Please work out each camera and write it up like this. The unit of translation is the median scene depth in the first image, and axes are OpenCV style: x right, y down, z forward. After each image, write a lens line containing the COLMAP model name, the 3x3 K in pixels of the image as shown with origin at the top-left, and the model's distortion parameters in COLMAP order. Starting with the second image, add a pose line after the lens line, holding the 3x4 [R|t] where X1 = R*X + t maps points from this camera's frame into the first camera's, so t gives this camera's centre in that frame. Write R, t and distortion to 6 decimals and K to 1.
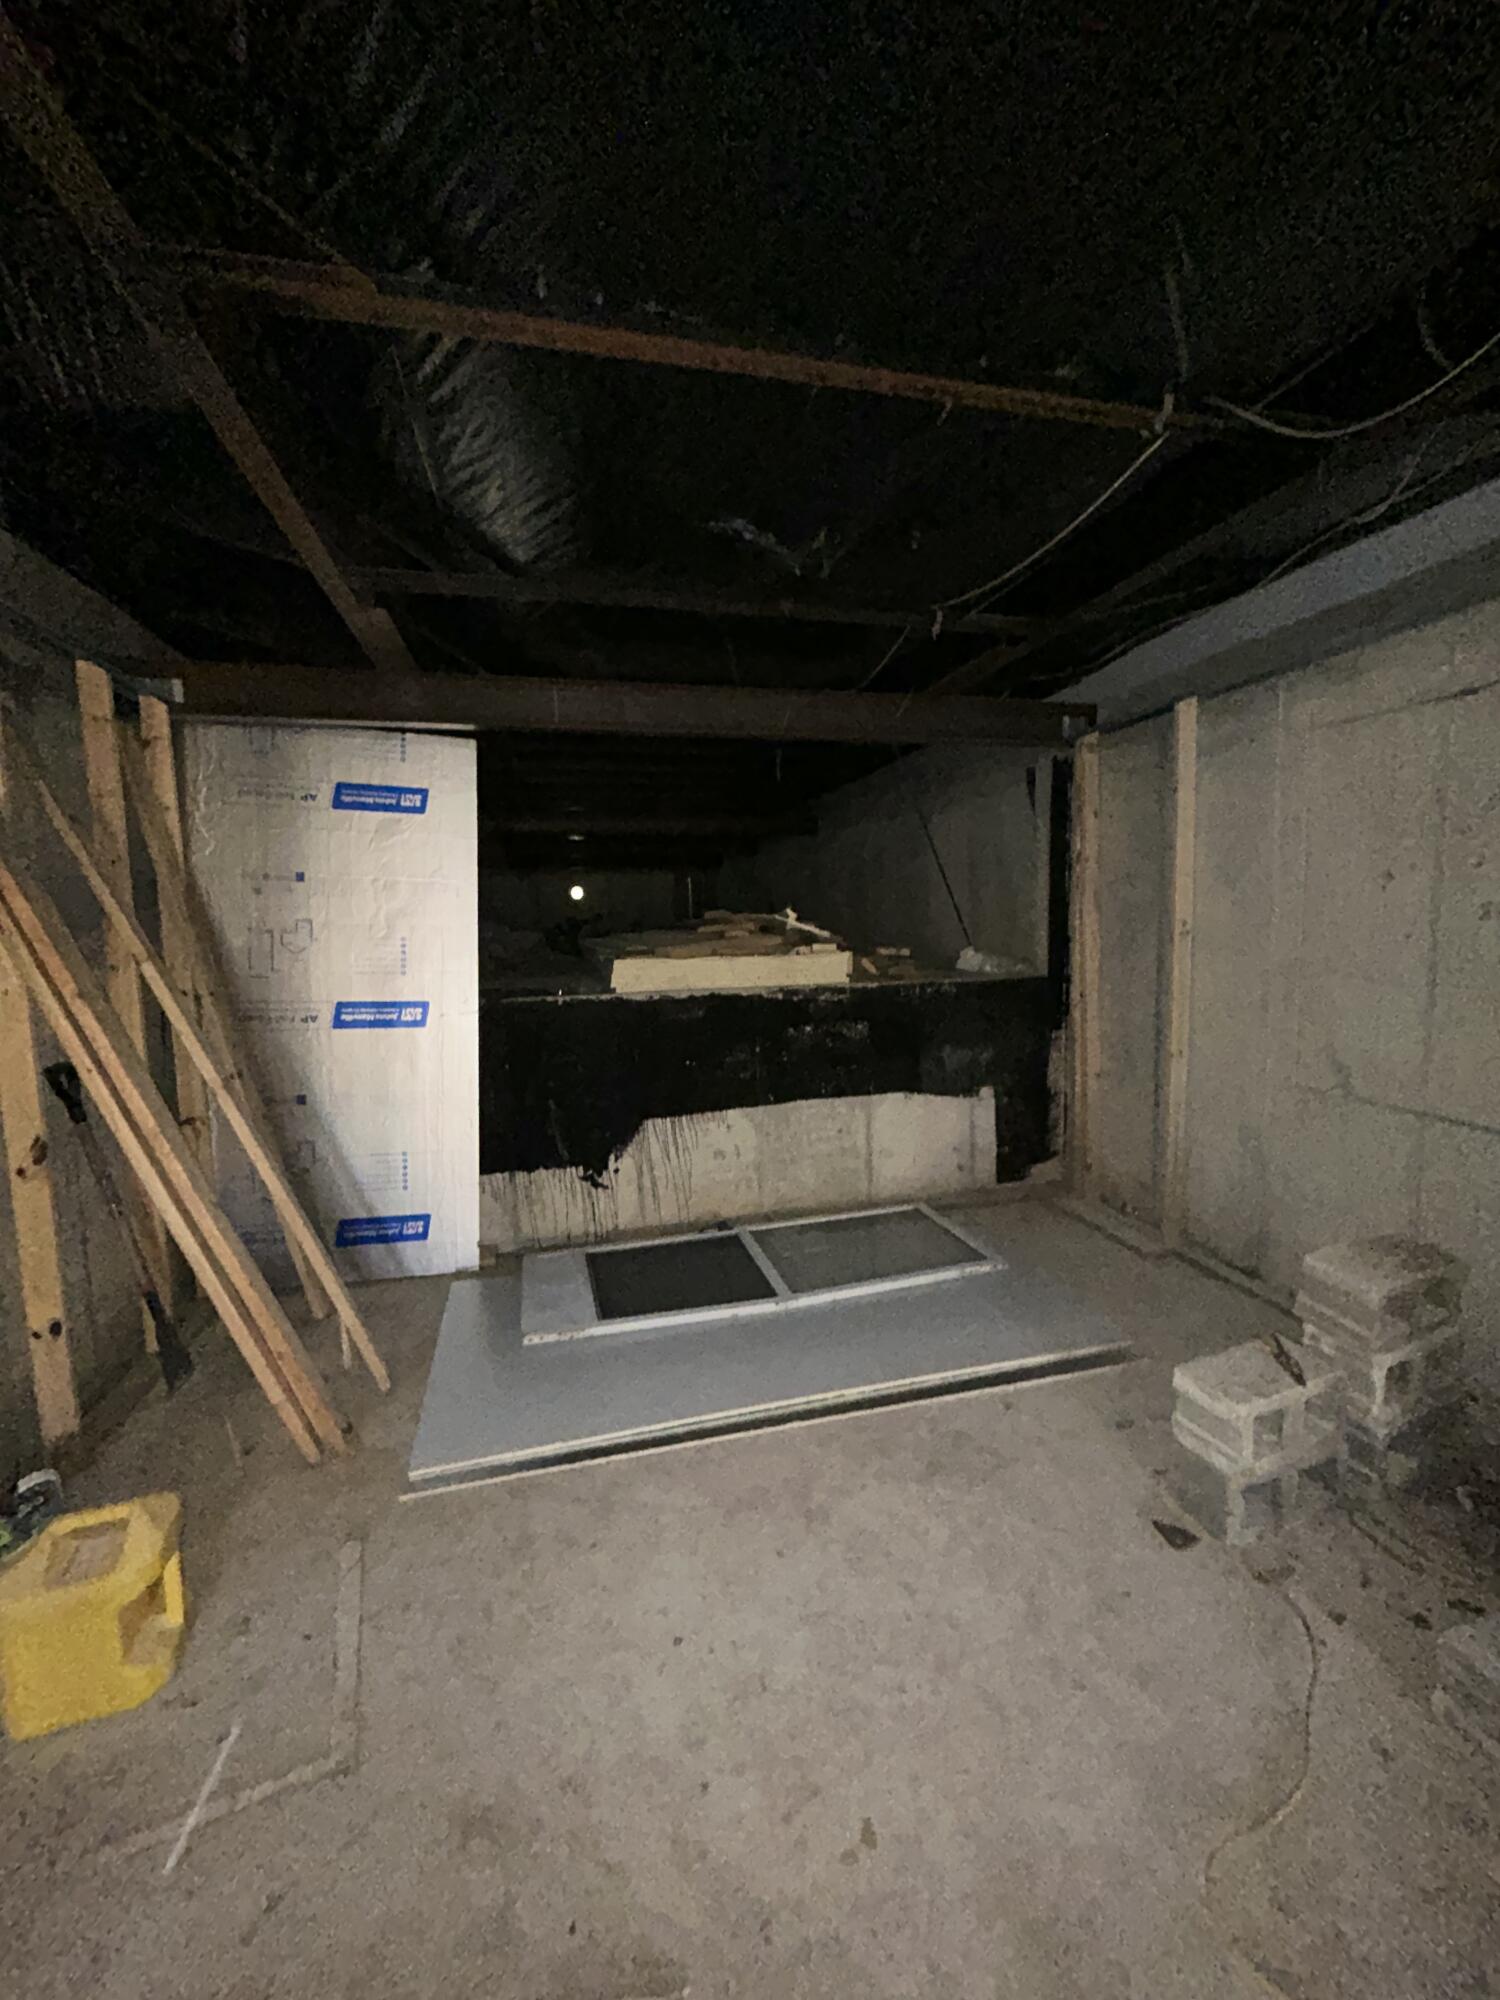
lens RADIAL K [[805.1, 0, 756.9], [0, 805.1, 997.4], [0, 0, 1]] dist [0.002207, 0.000644]
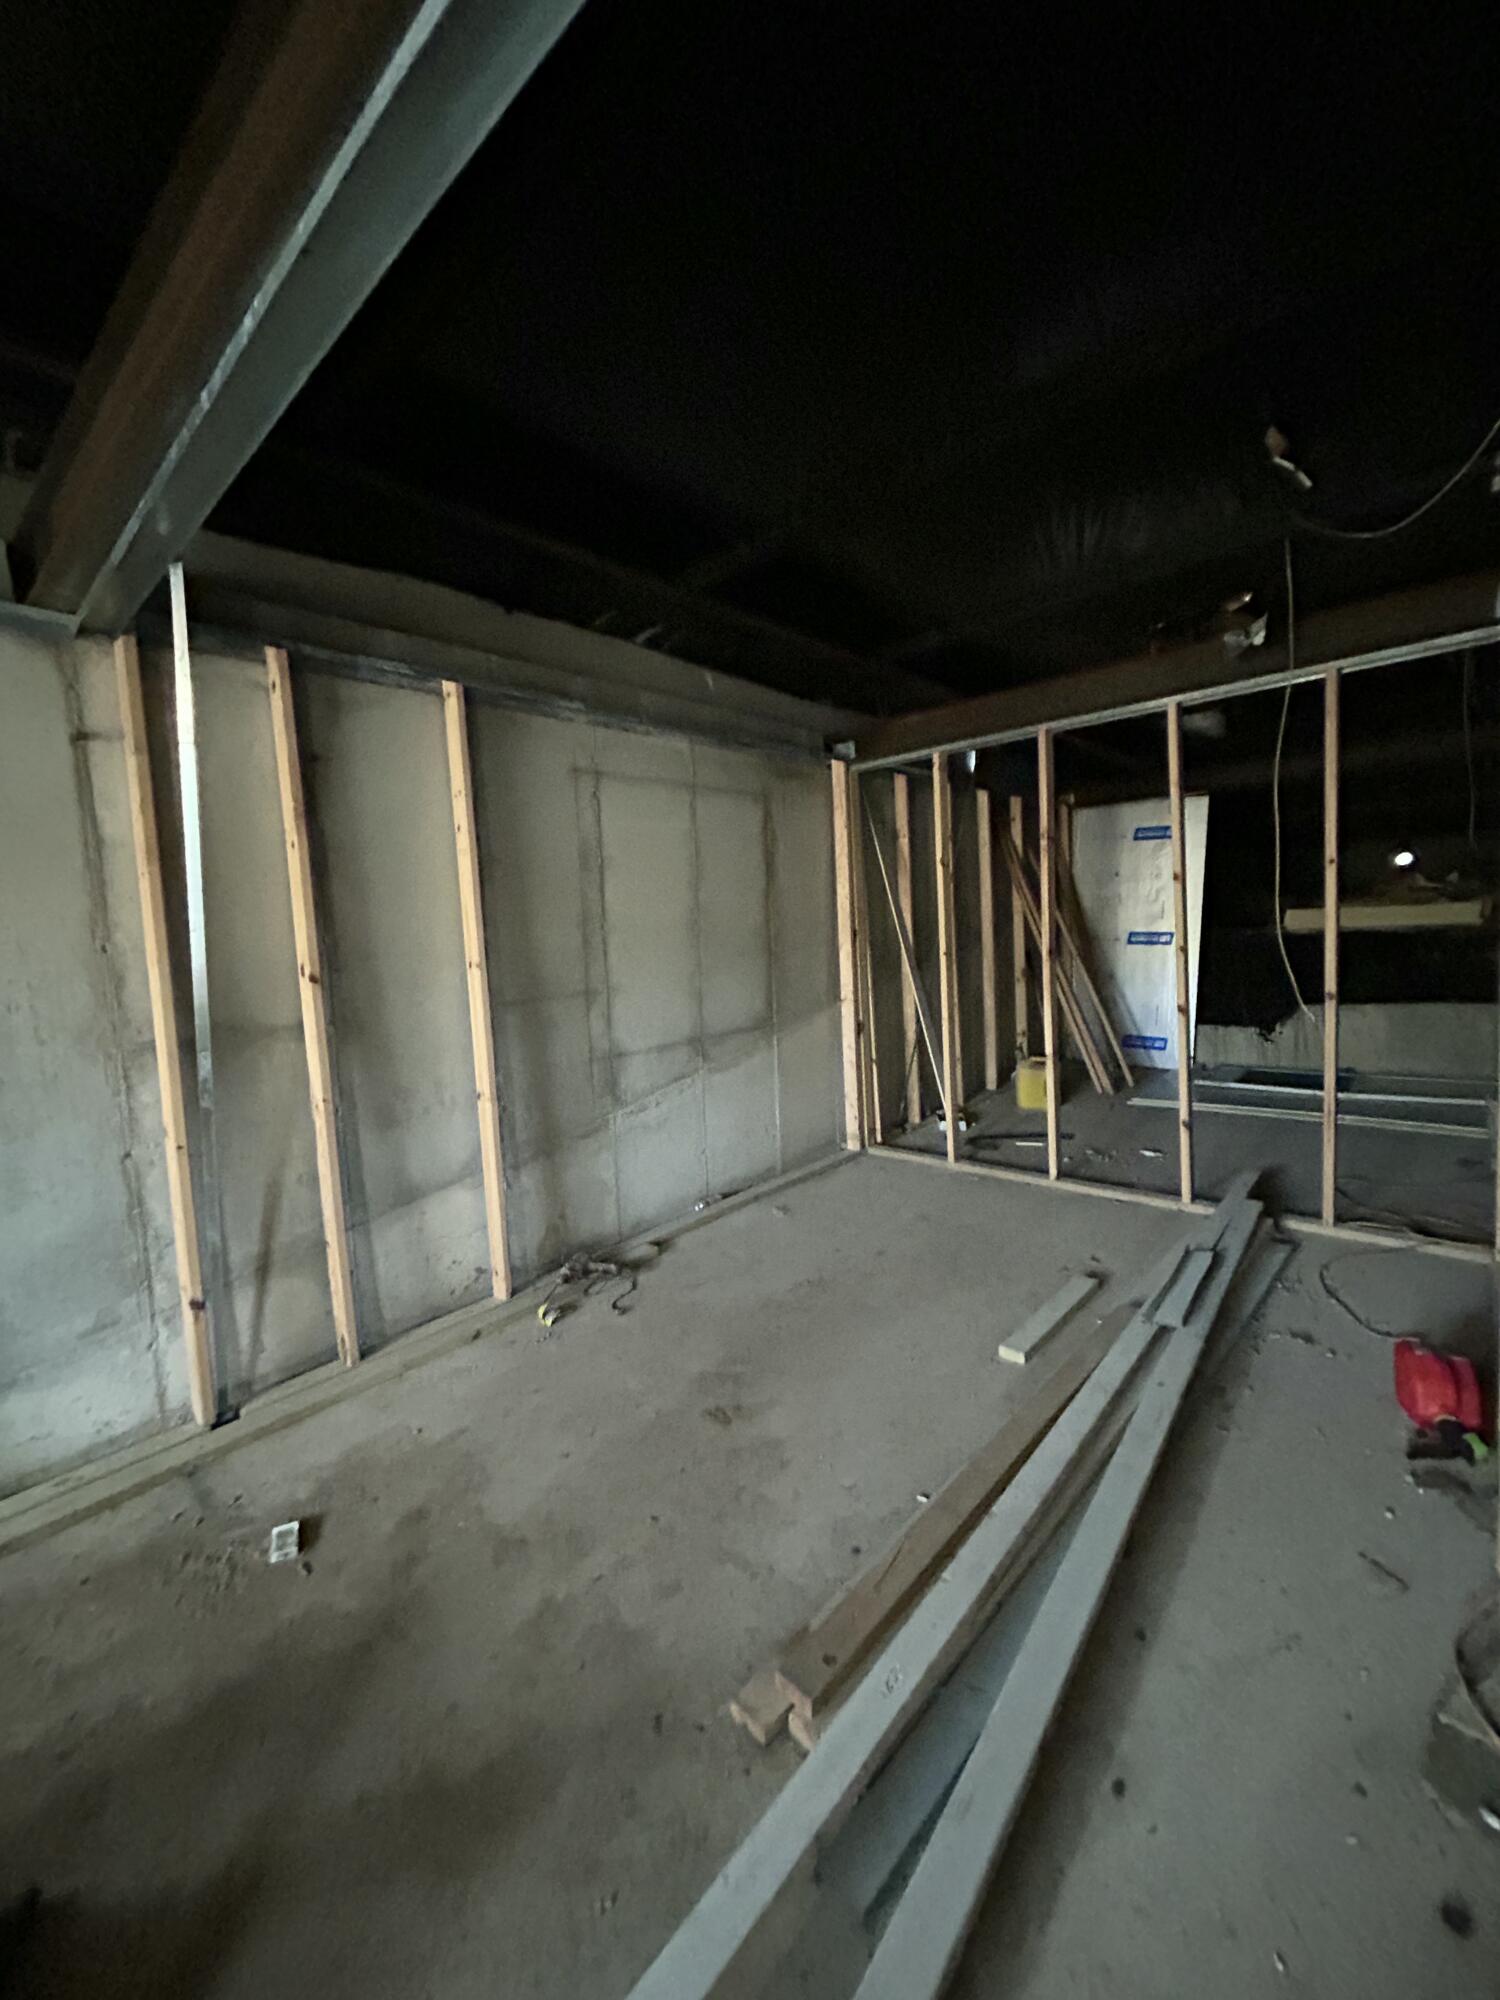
lens RADIAL K [[805.1, 0, 747.4], [0, 805.1, 986.4], [0, 0, 1]] dist [0.002207, 0.000644]
pose [[0.544775, 0.057150, -0.836633, 0.700038], [-0.043643, 0.998255, 0.039771, 0.105905], [0.837446, 0.014847, 0.546319, -0.981828]]
